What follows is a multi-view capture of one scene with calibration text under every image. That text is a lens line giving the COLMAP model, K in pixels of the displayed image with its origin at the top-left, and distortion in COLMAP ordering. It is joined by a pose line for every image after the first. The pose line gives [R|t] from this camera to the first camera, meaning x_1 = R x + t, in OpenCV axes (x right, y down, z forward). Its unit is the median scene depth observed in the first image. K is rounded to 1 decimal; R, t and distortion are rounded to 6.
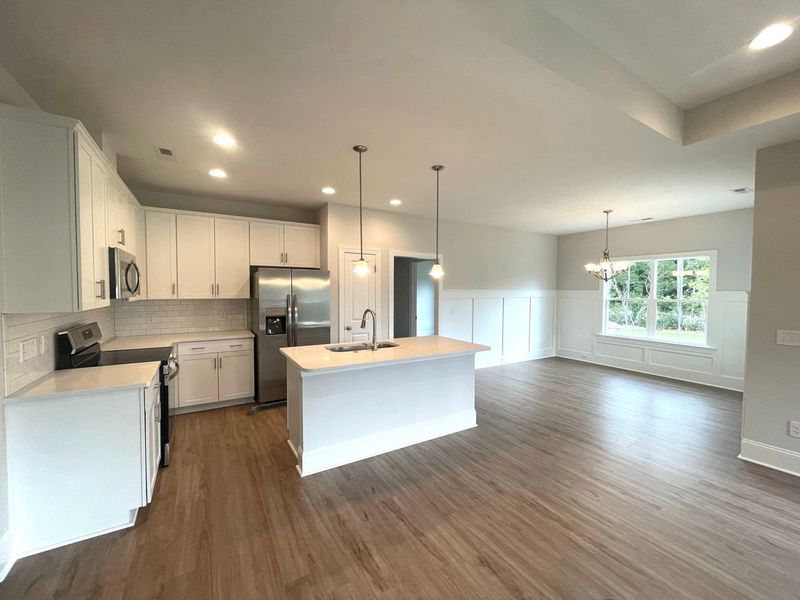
lens RADIAL K [[323.1, 0, 402.8], [0, 323.1, 299.5], [0, 0, 1]] dist [0.003010, 0.000536]
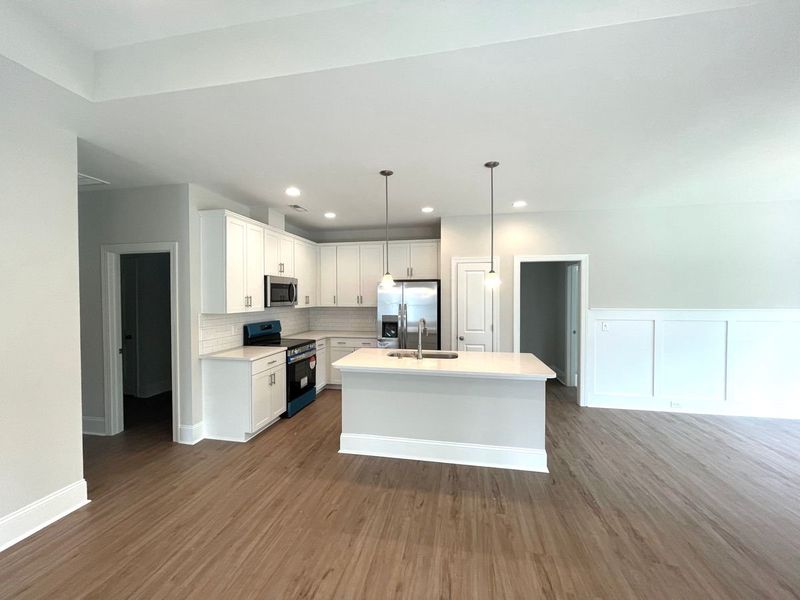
lens RADIAL K [[323.1, 0, 401.6], [0, 323.1, 301.2], [0, 0, 1]] dist [0.003010, 0.000536]
pose [[0.736523, 0.002818, -0.676407, 0.452767], [-0.018191, 0.999712, -0.015643, -0.008203], [0.676168, 0.023826, 0.736362, 0.152397]]
